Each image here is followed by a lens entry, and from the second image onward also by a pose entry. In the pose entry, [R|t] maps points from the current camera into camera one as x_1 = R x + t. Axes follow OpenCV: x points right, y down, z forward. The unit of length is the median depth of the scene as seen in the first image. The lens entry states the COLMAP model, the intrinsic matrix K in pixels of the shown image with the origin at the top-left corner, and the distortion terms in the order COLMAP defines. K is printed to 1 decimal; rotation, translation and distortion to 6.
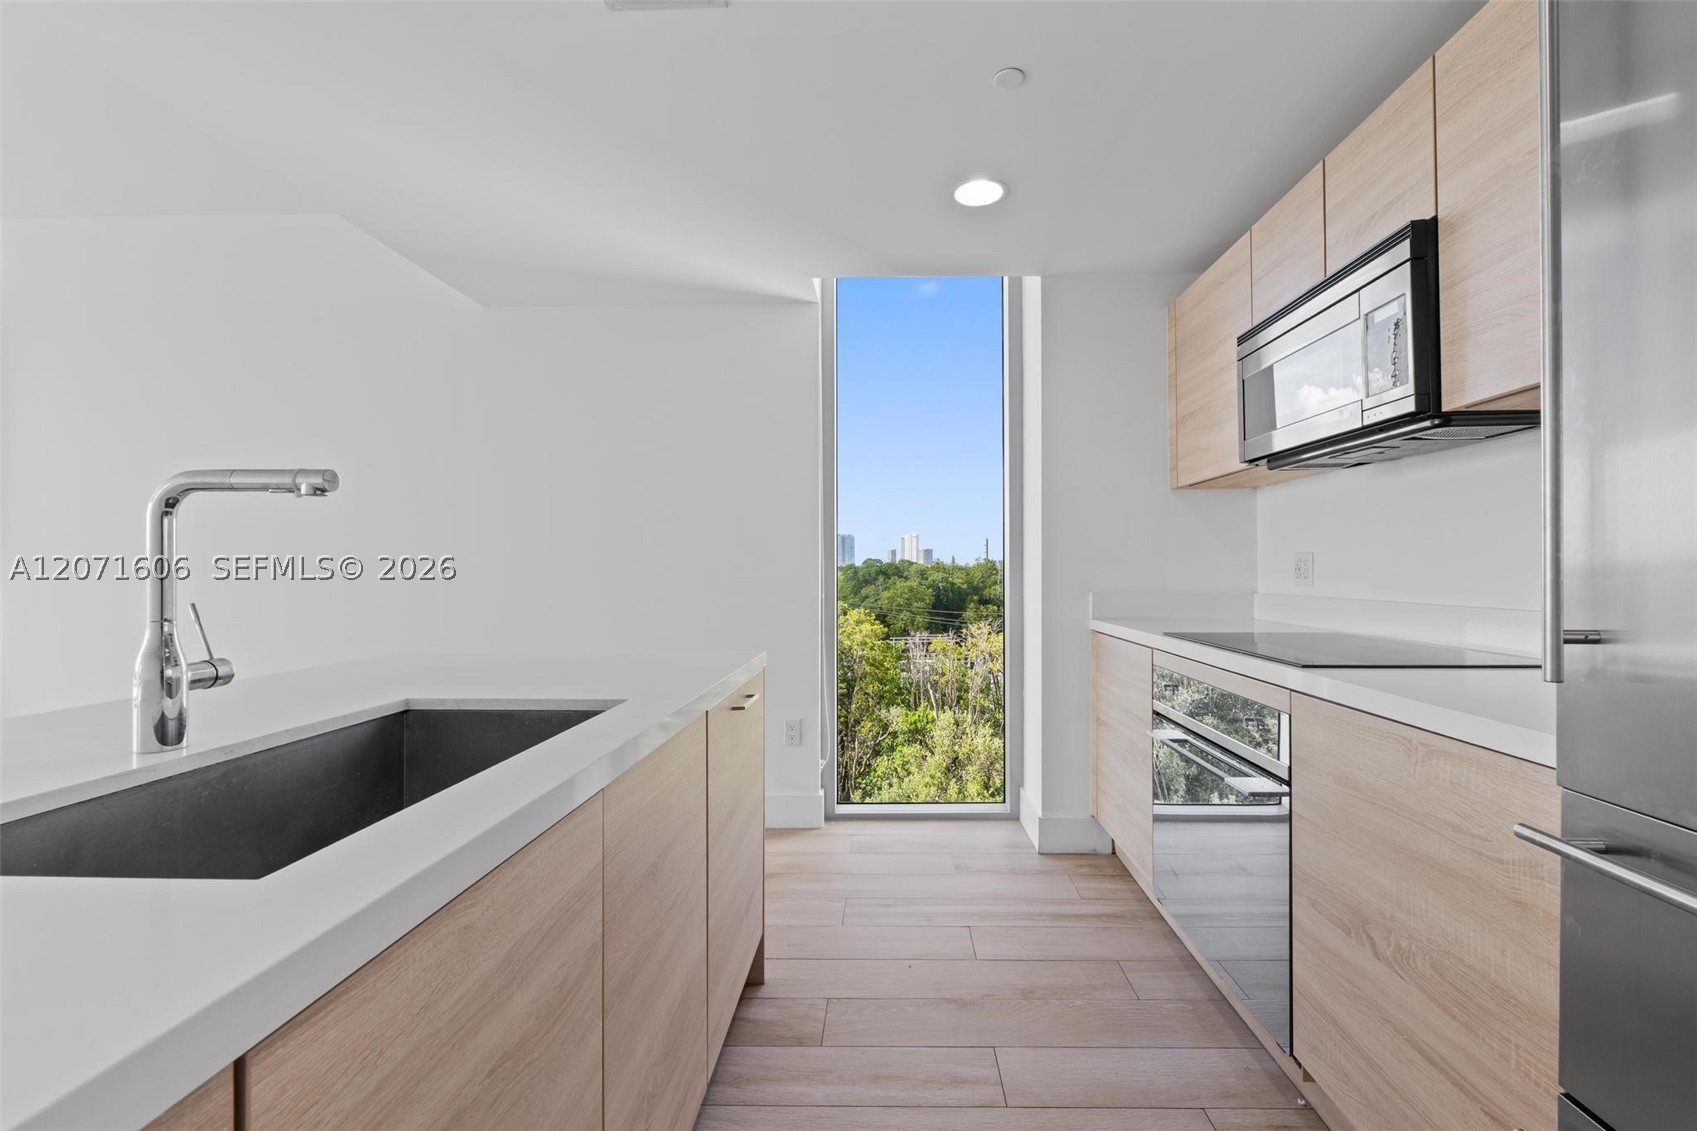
lens RADIAL K [[740.6, 0, 880.9], [0, 740.6, 565.7], [0, 0, 1]] dist [0.000044, -0.000035]
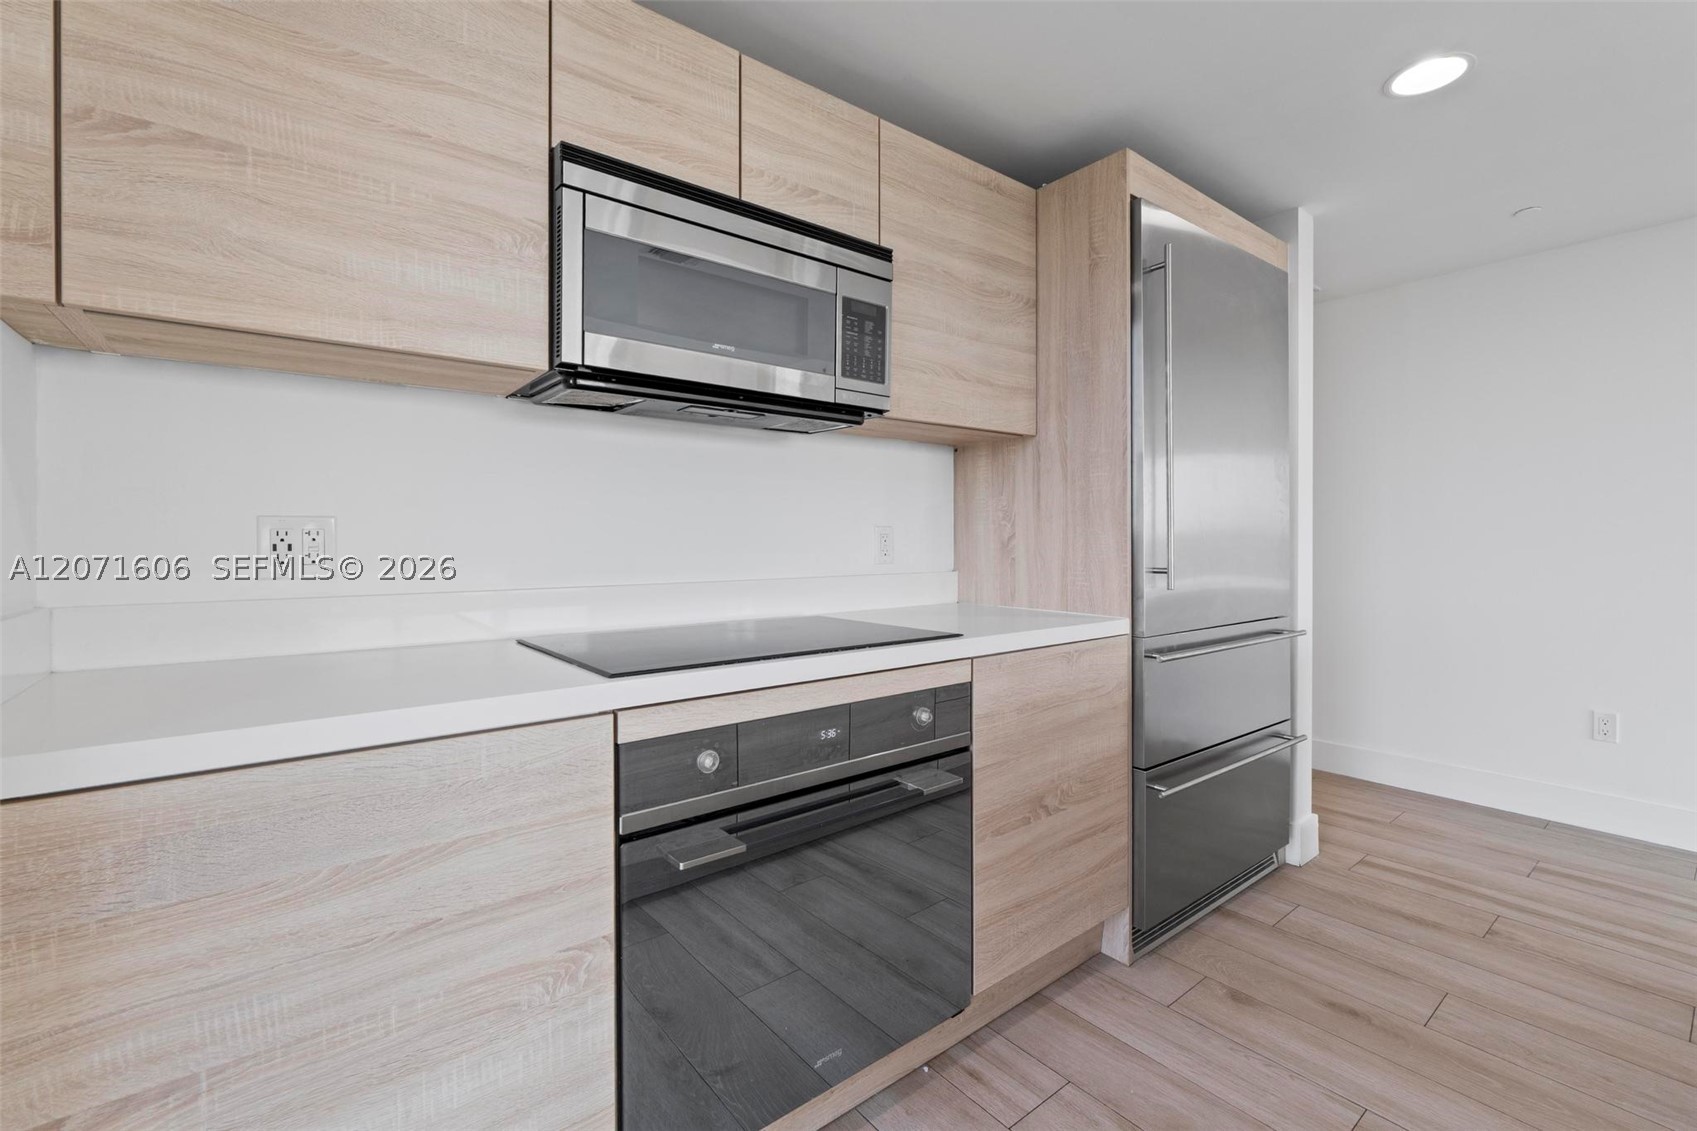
lens RADIAL K [[729.6, 0, 857.2], [0, 729.6, 558.2], [0, 0, 1]] dist [-0.000838, -0.000600]
pose [[-0.632545, -0.004661, 0.774510, -0.088970], [0.004466, 0.999943, 0.009666, 0.008036], [-0.774511, 0.009573, -0.632488, 1.041346]]
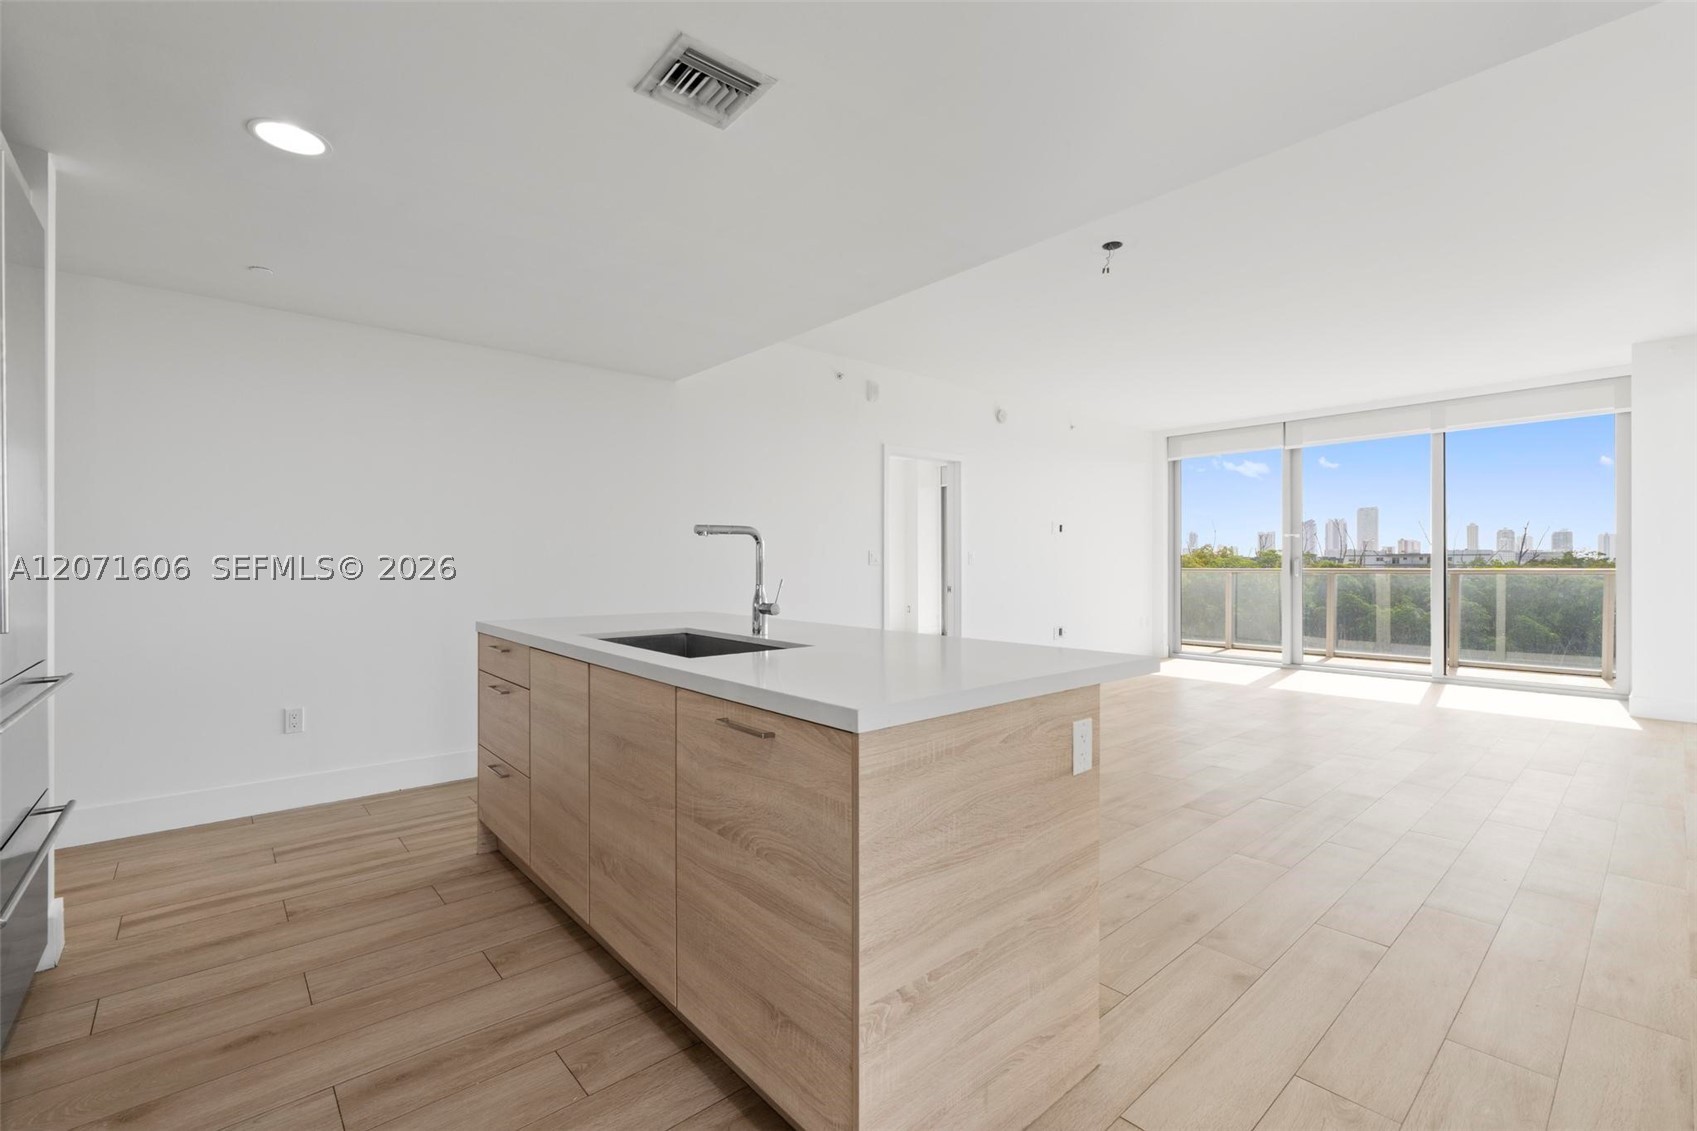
lens RADIAL K [[729.6, 0, 857.2], [0, 729.6, 558.2], [0, 0, 1]] dist [-0.000838, -0.000600]
pose [[-0.737650, -0.001823, -0.675181, 0.188703], [0.006671, 0.999928, -0.009988, 0.004004], [0.675150, -0.011872, -0.737585, 1.144102]]
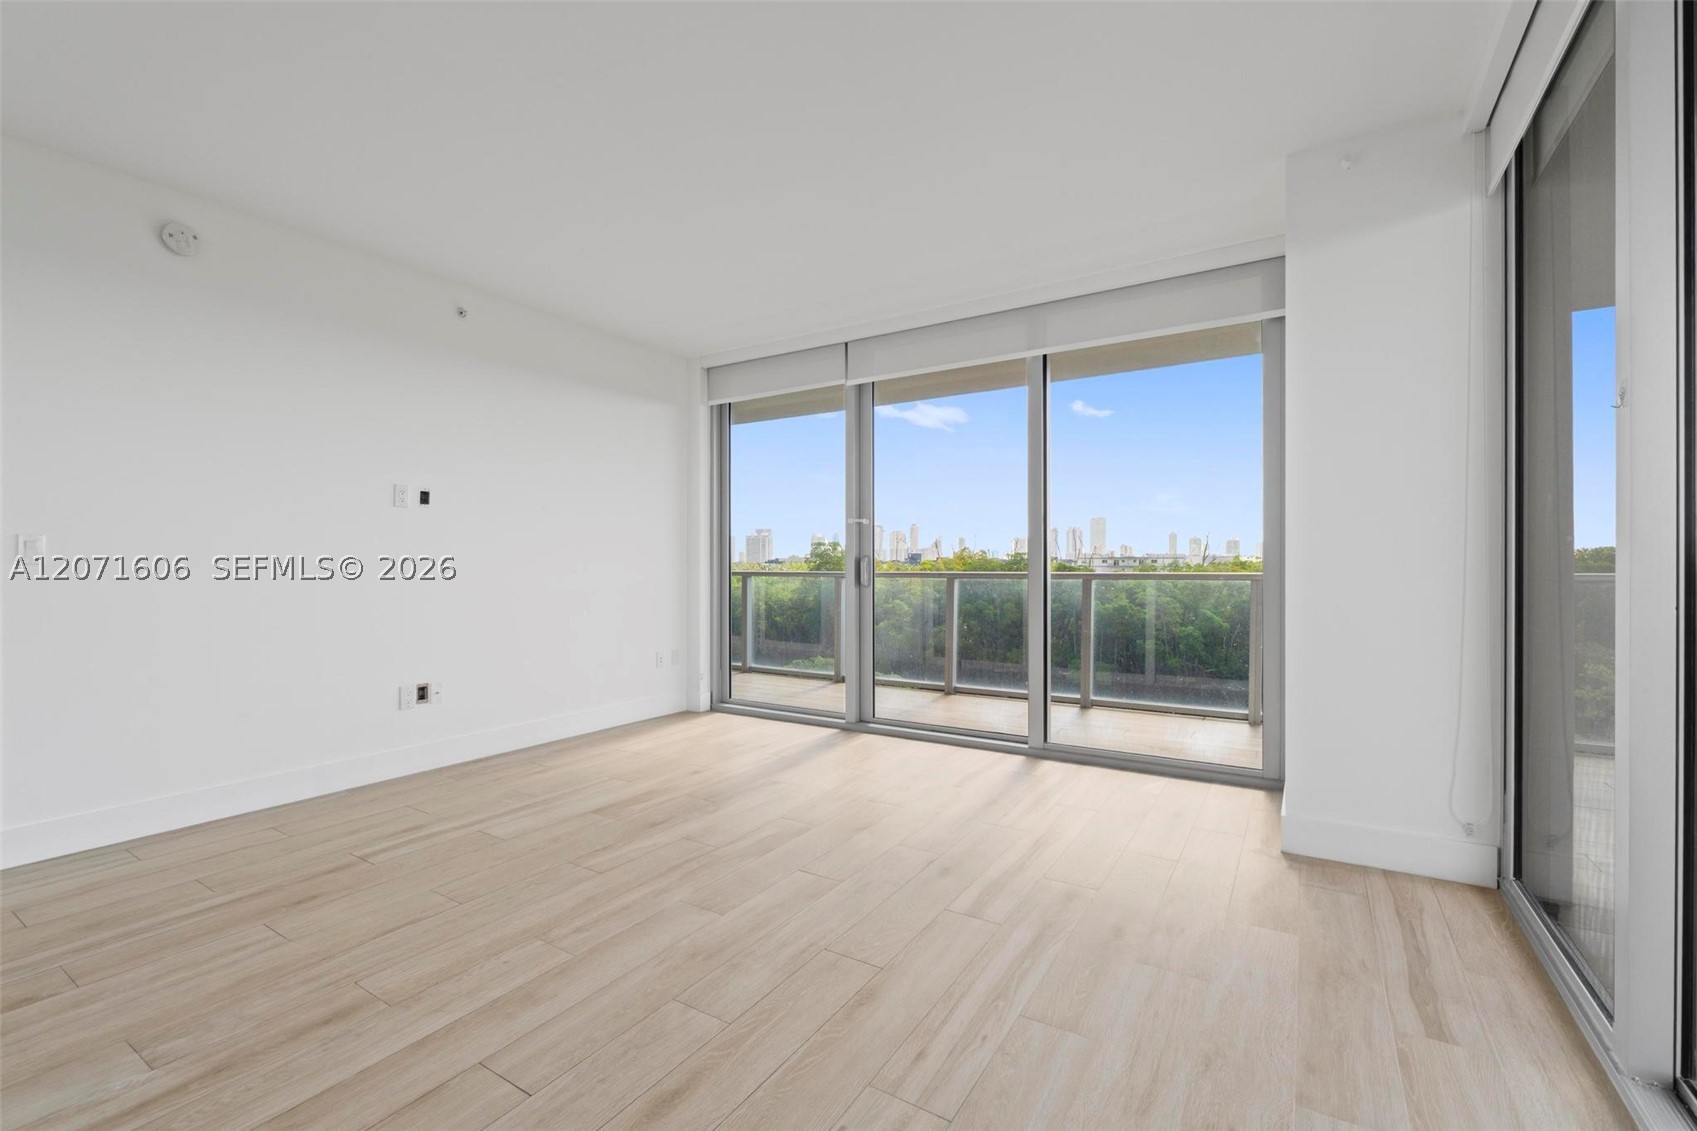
lens RADIAL K [[721.9, 0, 856.0], [0, 721.9, 566.8], [0, 0, 1]] dist [-0.006279, -0.000452]
pose [[-0.516390, 0.004333, -0.856342, -1.589827], [0.004458, 0.999987, 0.002372, 0.008665], [0.856342, -0.002592, -0.516403, 1.110210]]
